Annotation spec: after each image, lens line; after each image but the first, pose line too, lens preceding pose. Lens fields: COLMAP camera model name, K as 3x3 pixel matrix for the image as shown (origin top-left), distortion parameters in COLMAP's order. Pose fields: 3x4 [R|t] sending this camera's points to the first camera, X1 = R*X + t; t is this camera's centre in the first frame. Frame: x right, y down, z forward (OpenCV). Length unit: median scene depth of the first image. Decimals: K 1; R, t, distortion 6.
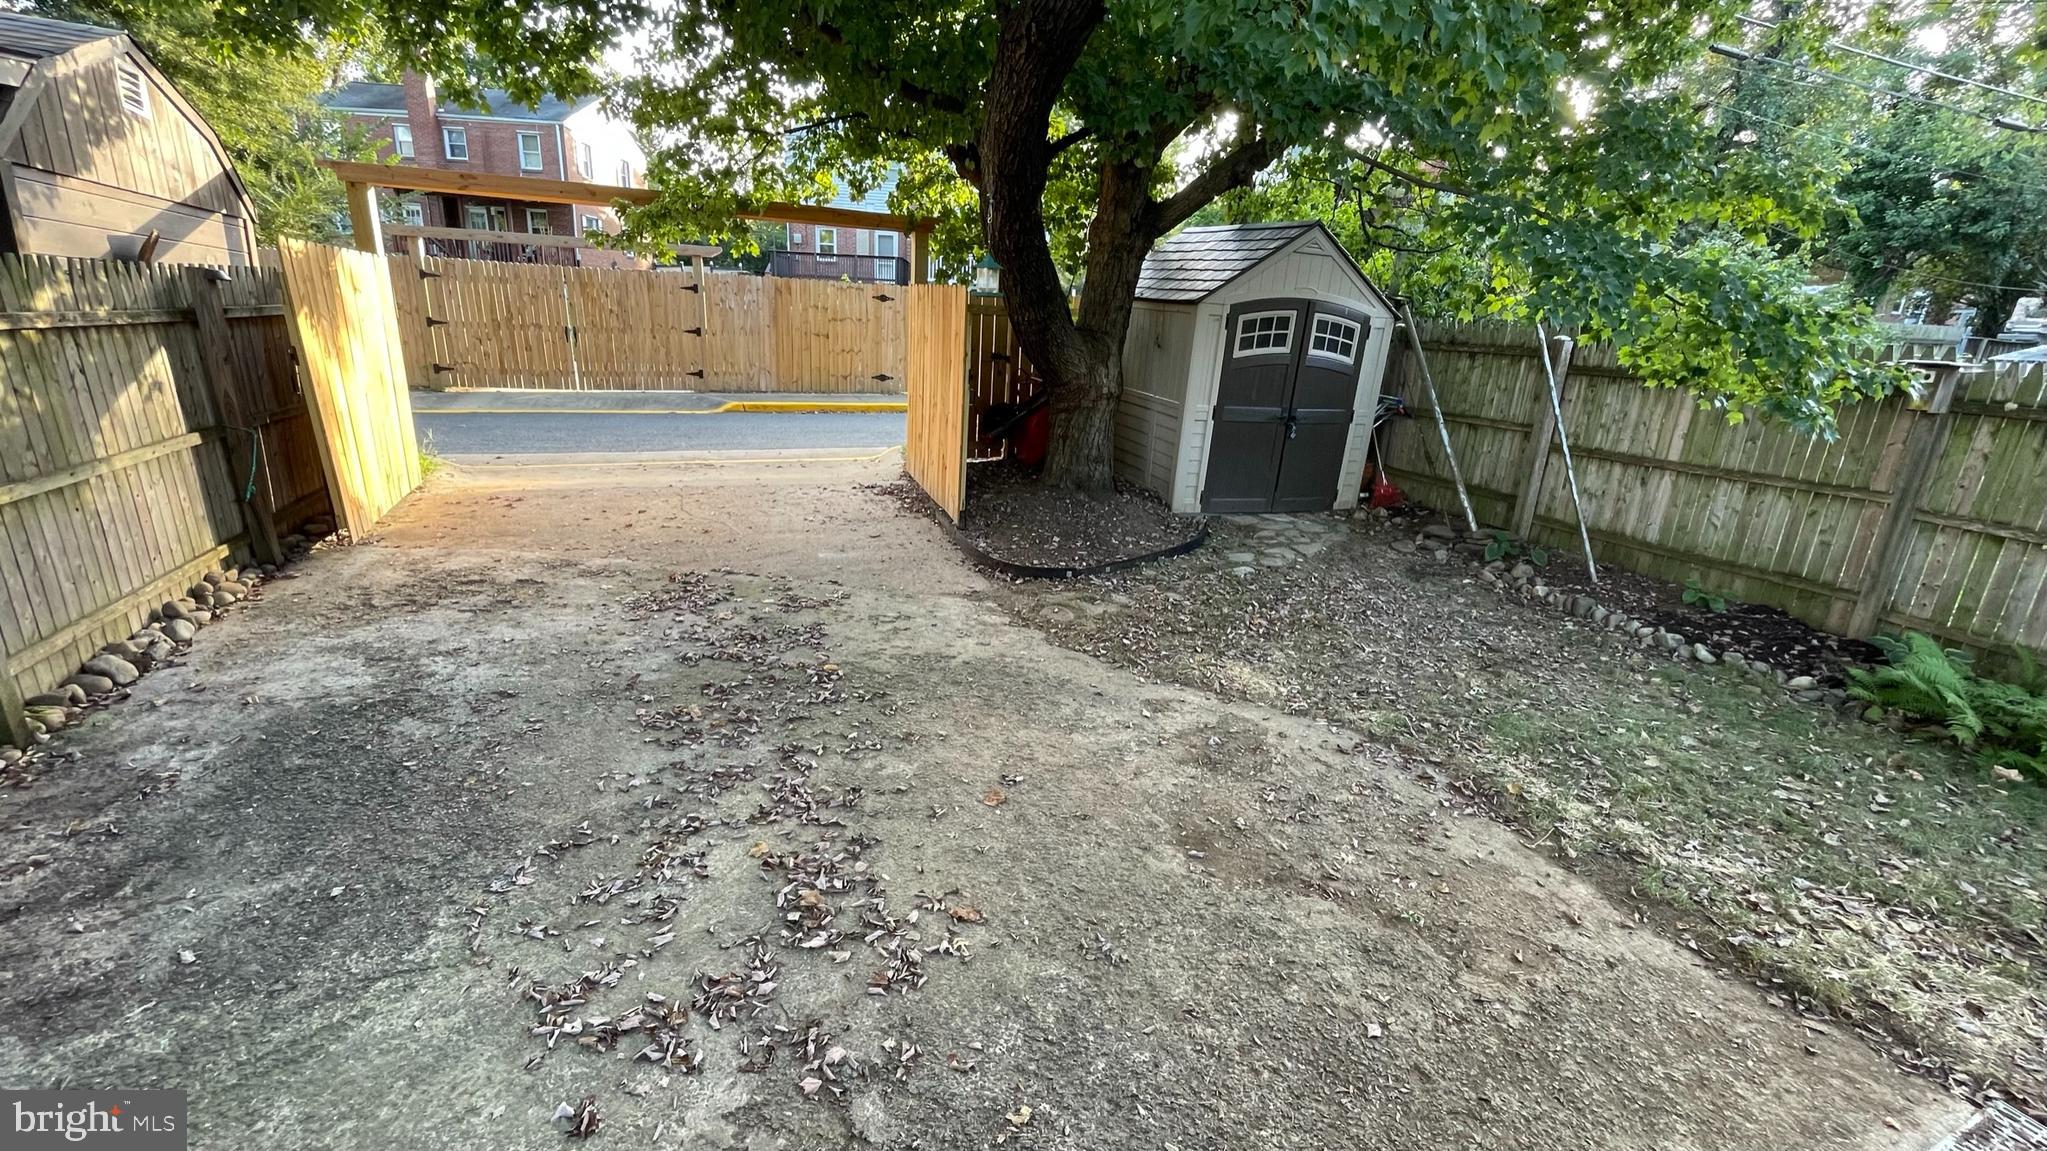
lens RADIAL K [[833.0, 0, 1025.5], [0, 833.0, 577.4], [0, 0, 1]] dist [-0.002744, -0.000279]
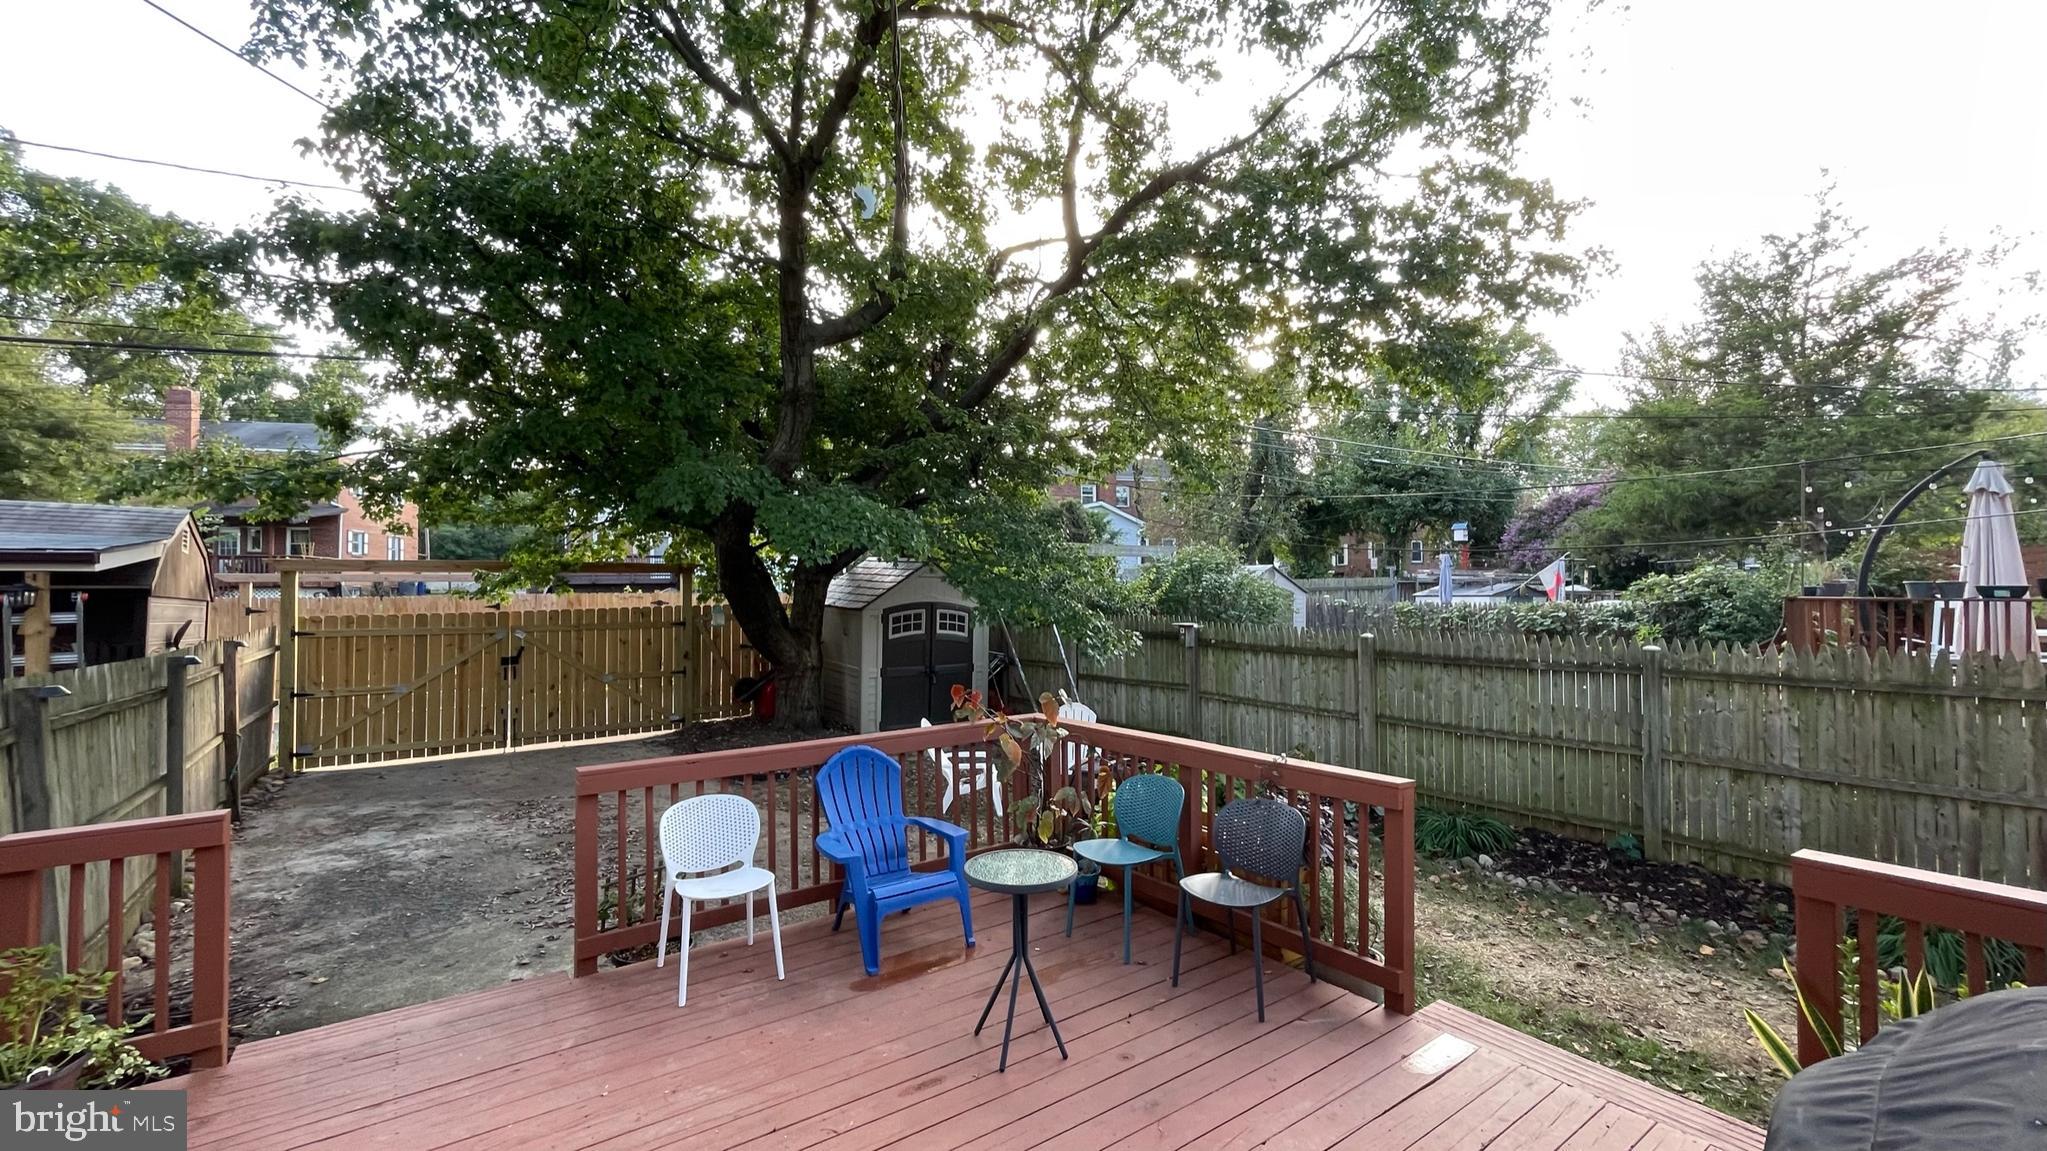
lens RADIAL K [[833.0, 0, 1029.1], [0, 833.0, 575.9], [0, 0, 1]] dist [-0.002744, -0.000279]
pose [[0.965527, -0.053611, 0.254723, 0.160201], [0.128431, 0.949274, -0.287028, 0.197843], [-0.226414, 0.309848, 0.923434, -0.975337]]
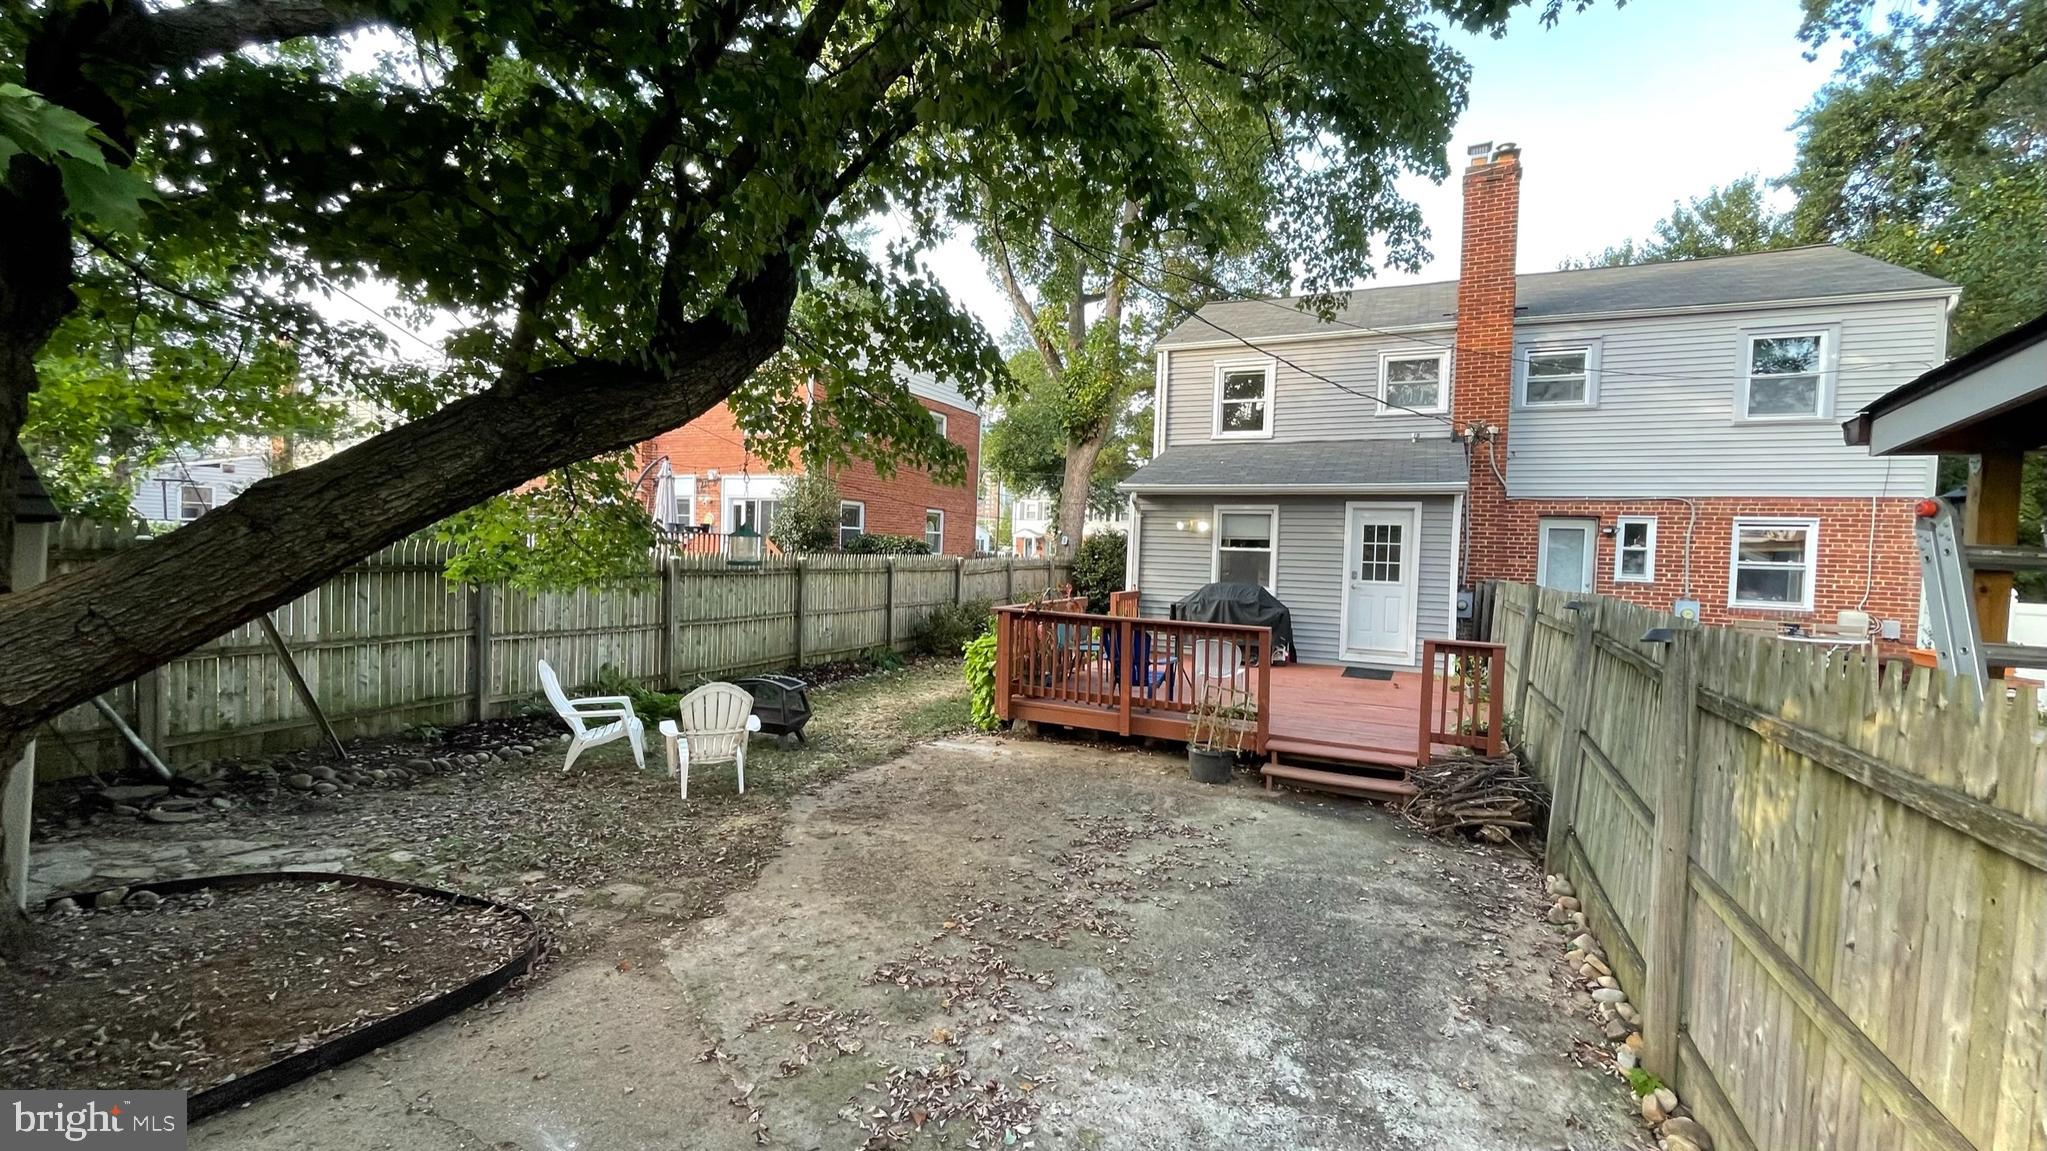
lens RADIAL K [[833.0, 0, 1023.4], [0, 833.0, 578.1], [0, 0, 1]] dist [-0.002744, -0.000279]
pose [[-0.684493, -0.102098, 0.721835, -0.908992], [0.144533, 0.951485, 0.271635, -0.517285], [-0.714549, 0.290261, -0.636529, 1.336518]]
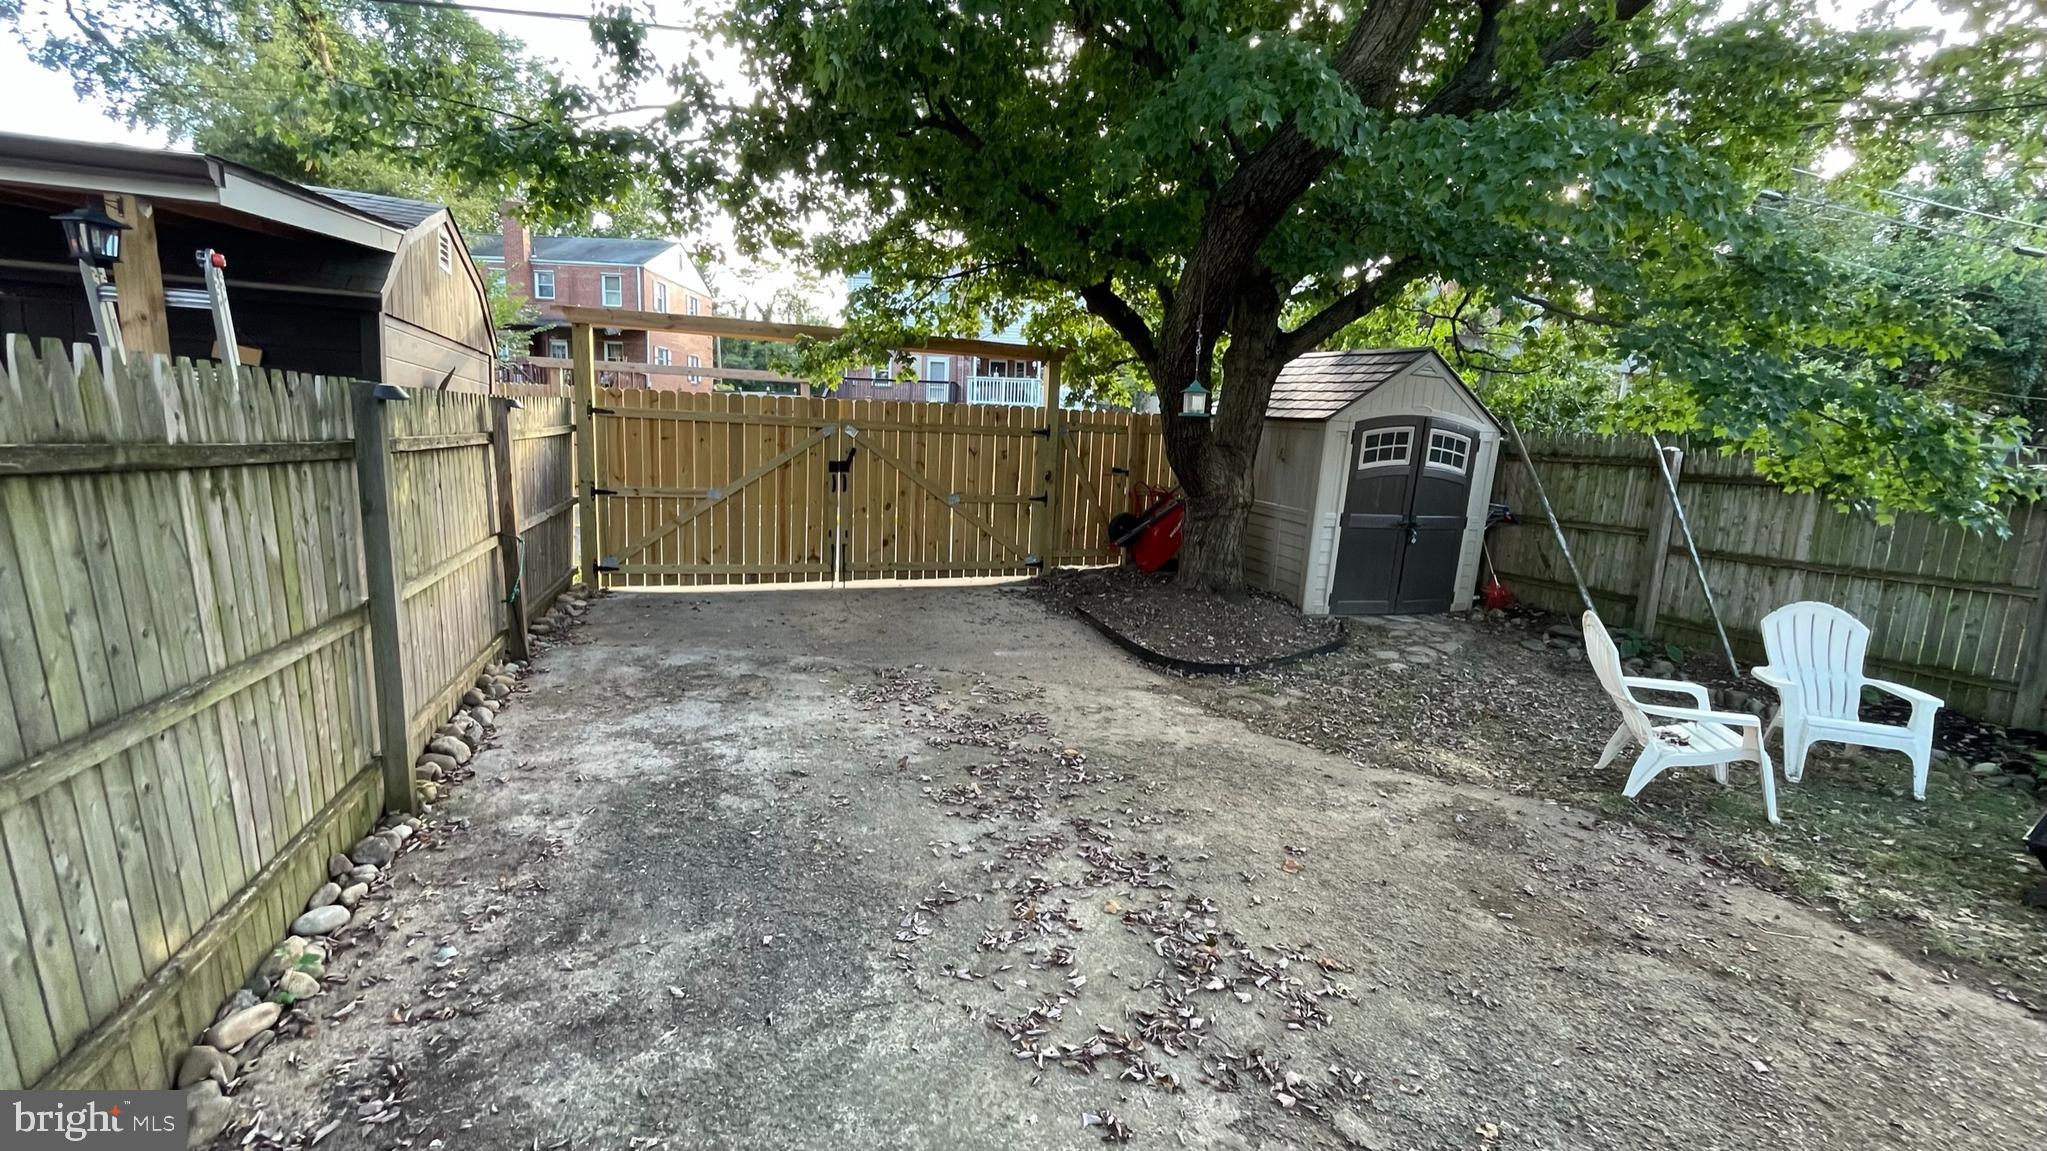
lens RADIAL K [[833.0, 0, 1025.1], [0, 833.0, 578.6], [0, 0, 1]] dist [-0.002744, -0.000279]
pose [[0.999763, -0.004900, -0.021201, -0.244940], [0.002053, 0.991206, -0.132312, 0.026023], [0.021663, 0.132237, 0.990981, -0.085354]]
